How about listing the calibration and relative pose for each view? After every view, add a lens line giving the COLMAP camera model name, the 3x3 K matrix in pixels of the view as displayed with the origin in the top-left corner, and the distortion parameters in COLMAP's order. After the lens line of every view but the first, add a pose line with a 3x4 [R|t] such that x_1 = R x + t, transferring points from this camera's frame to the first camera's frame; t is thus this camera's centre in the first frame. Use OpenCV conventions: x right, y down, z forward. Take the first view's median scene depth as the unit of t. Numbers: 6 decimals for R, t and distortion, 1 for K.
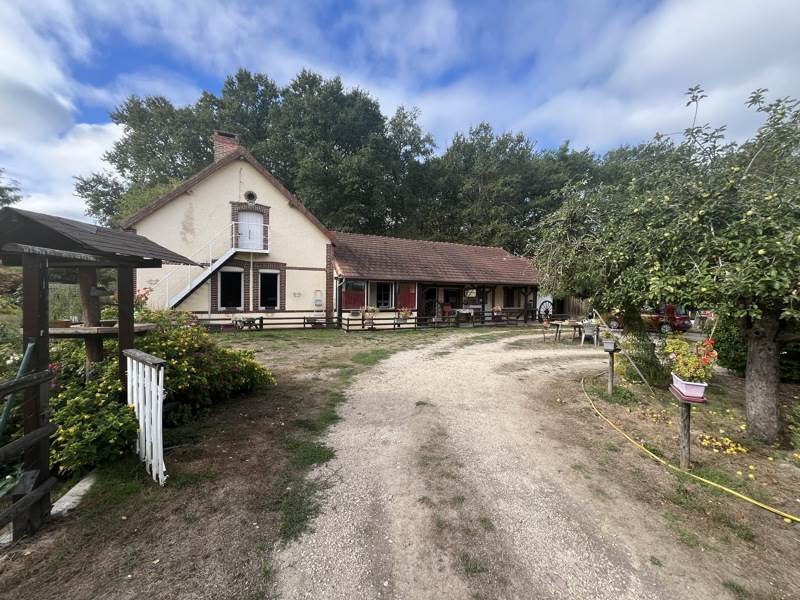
lens RADIAL K [[321.4, 0, 400.0], [0, 321.4, 300.0], [0, 0, 1]] dist [0.000826, 0.000058]
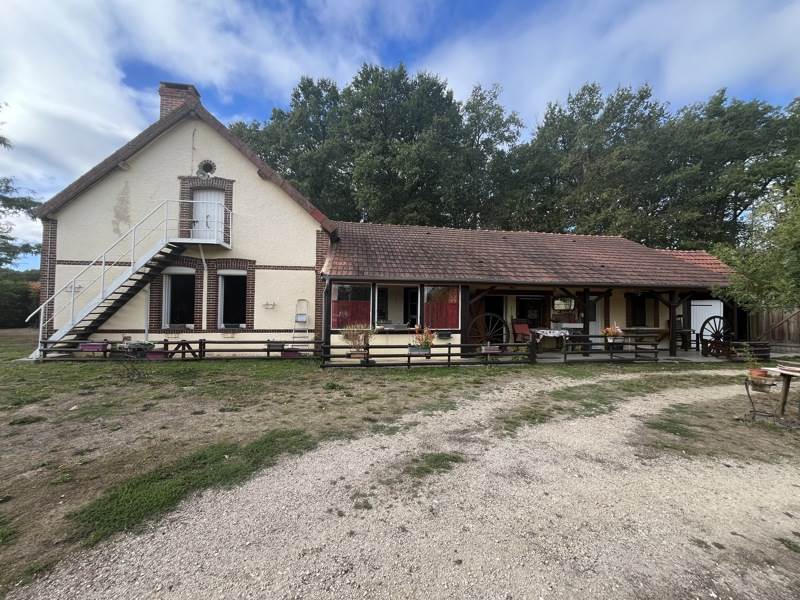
lens RADIAL K [[322.0, 0, 400.0], [0, 322.0, 300.0], [0, 0, 1]] dist [-0.002428, -0.000130]
pose [[0.956004, -0.013037, -0.293064, 0.124458], [-0.001190, 0.998832, -0.048313, 0.002548], [0.293351, 0.046536, 0.954871, 0.396695]]
